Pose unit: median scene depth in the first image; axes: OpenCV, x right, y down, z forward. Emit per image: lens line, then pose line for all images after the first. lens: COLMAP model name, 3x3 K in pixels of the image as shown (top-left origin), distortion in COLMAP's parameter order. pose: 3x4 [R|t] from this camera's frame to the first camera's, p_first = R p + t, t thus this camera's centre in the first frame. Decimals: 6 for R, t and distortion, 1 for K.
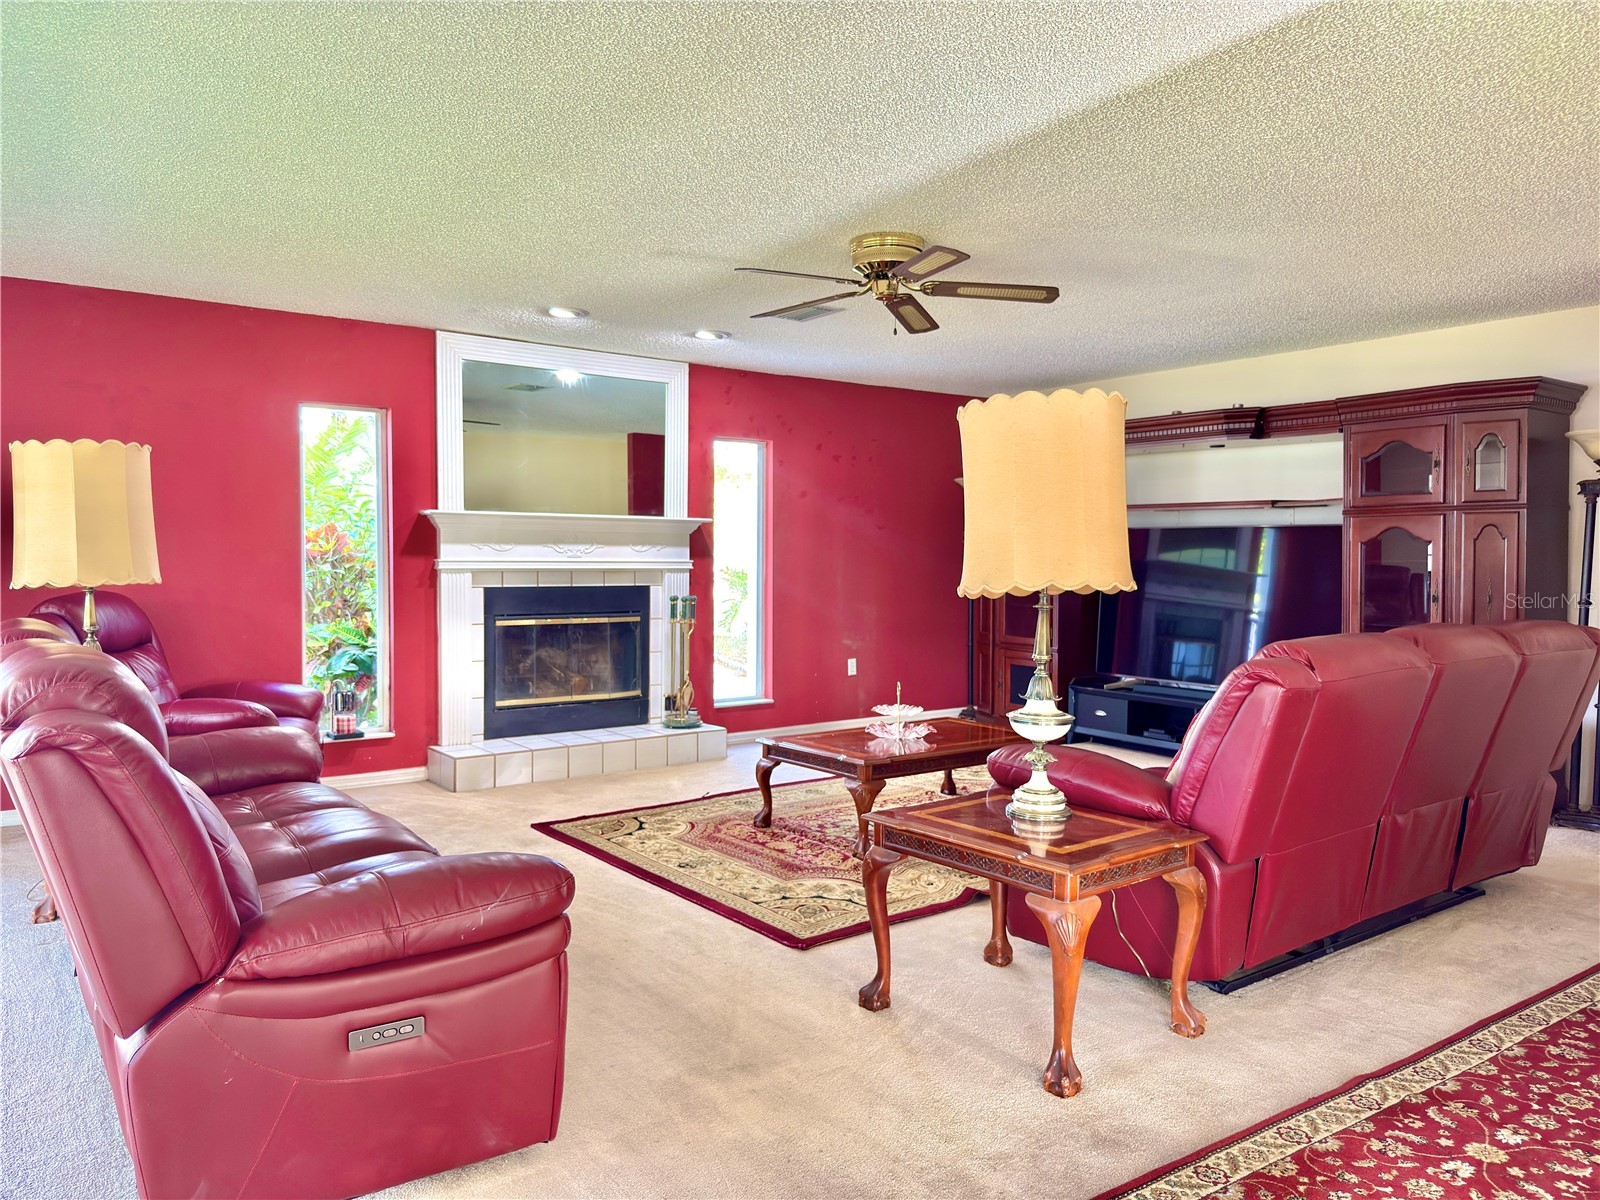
lens RADIAL K [[1113.0, 0, 800.0], [0, 1113.0, 600.0], [0, 0, 1]] dist [0.176611, -0.337939]
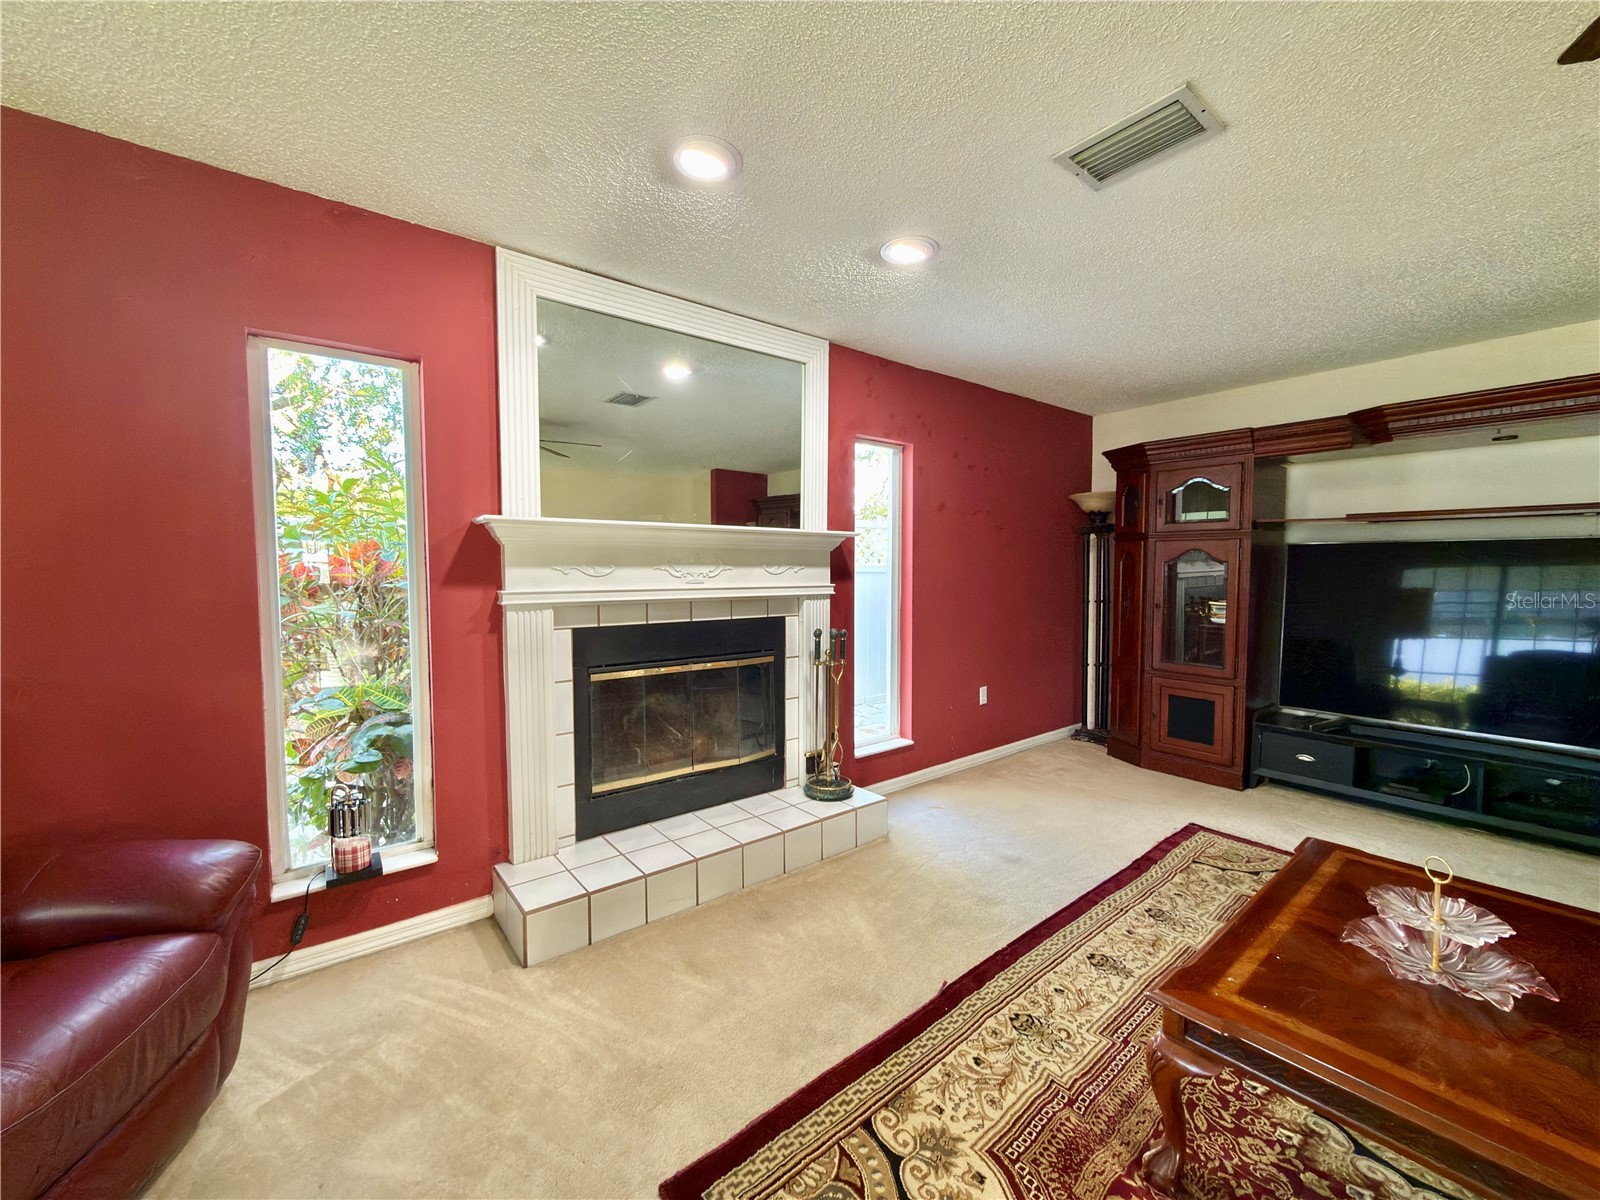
lens RADIAL K [[635.9, 0, 800.0], [0, 635.9, 600.0], [0, 0, 1]] dist [-0.000354, 0.000721]
pose [[0.999501, -0.008749, 0.030337, -0.139262], [0.008496, 0.999928, 0.008457, -0.028813], [-0.030409, -0.008196, 0.999504, 0.554076]]
